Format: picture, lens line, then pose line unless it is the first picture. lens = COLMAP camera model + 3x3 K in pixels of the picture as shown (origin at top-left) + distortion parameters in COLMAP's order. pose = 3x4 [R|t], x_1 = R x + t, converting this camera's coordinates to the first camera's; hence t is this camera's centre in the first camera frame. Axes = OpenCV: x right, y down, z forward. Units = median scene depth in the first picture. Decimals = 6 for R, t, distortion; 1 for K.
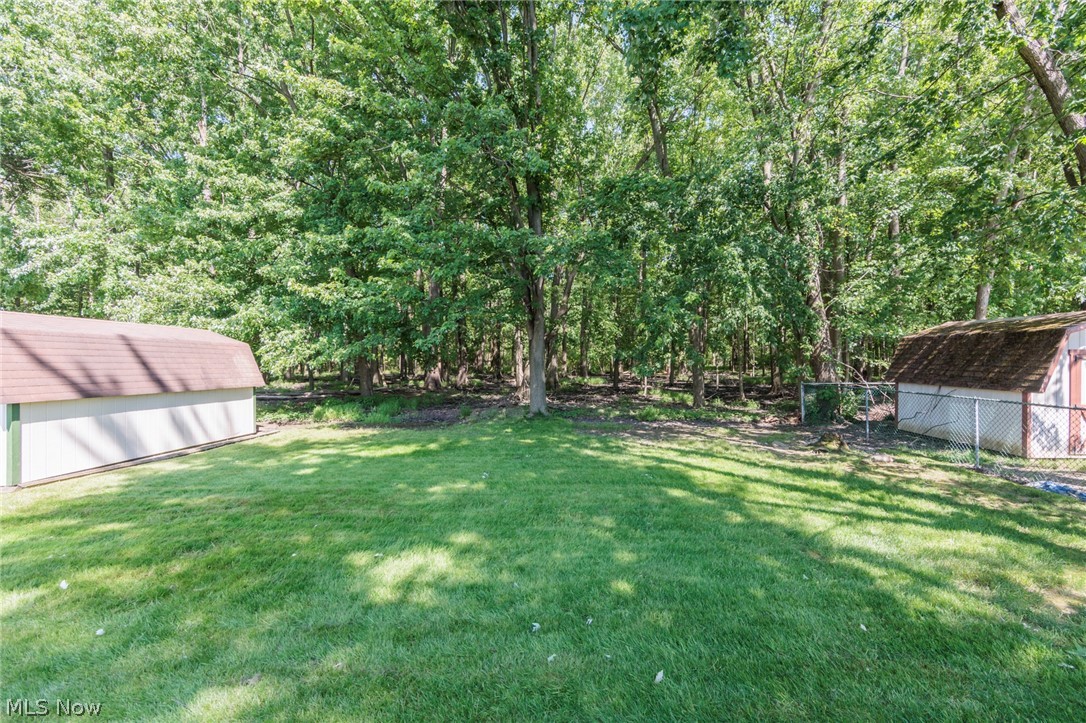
lens RADIAL K [[396.7, 0, 552.3], [0, 396.7, 356.8], [0, 0, 1]] dist [-0.000008, -0.000010]
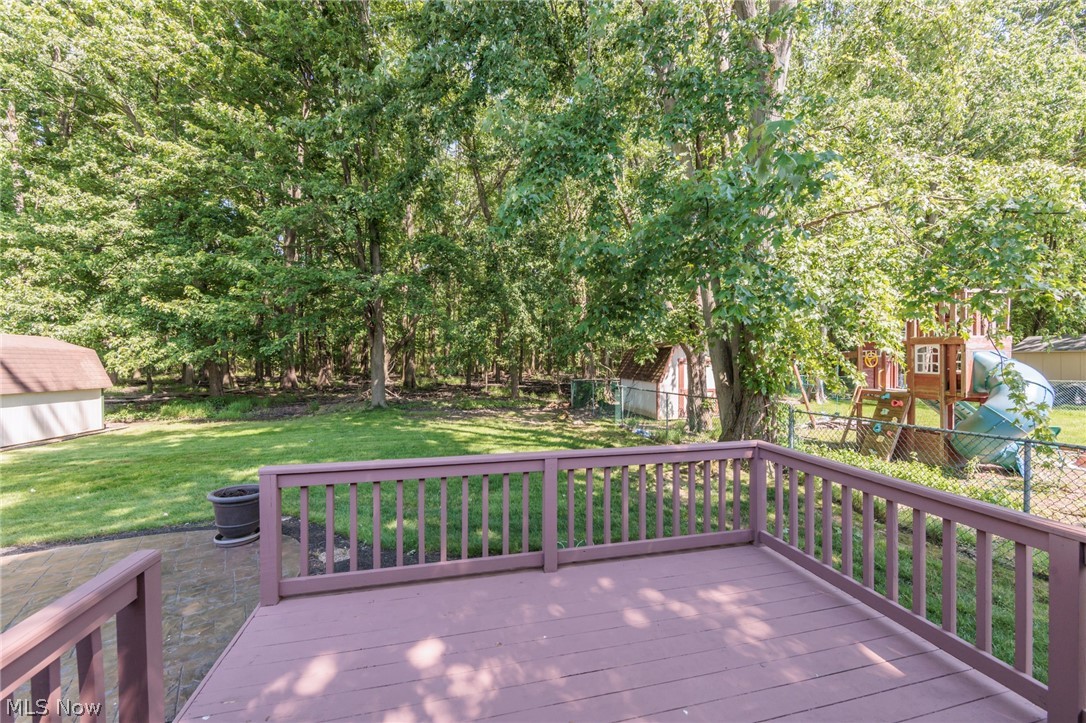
lens RADIAL K [[421.2, 0, 549.8], [0, 421.2, 360.0], [0, 0, 1]] dist [-0.001836, -0.000264]
pose [[0.971335, -0.001526, 0.237711, 0.181316], [-0.001070, 0.999941, 0.010789, -0.016932], [-0.237714, -0.010735, 0.971276, -0.423035]]
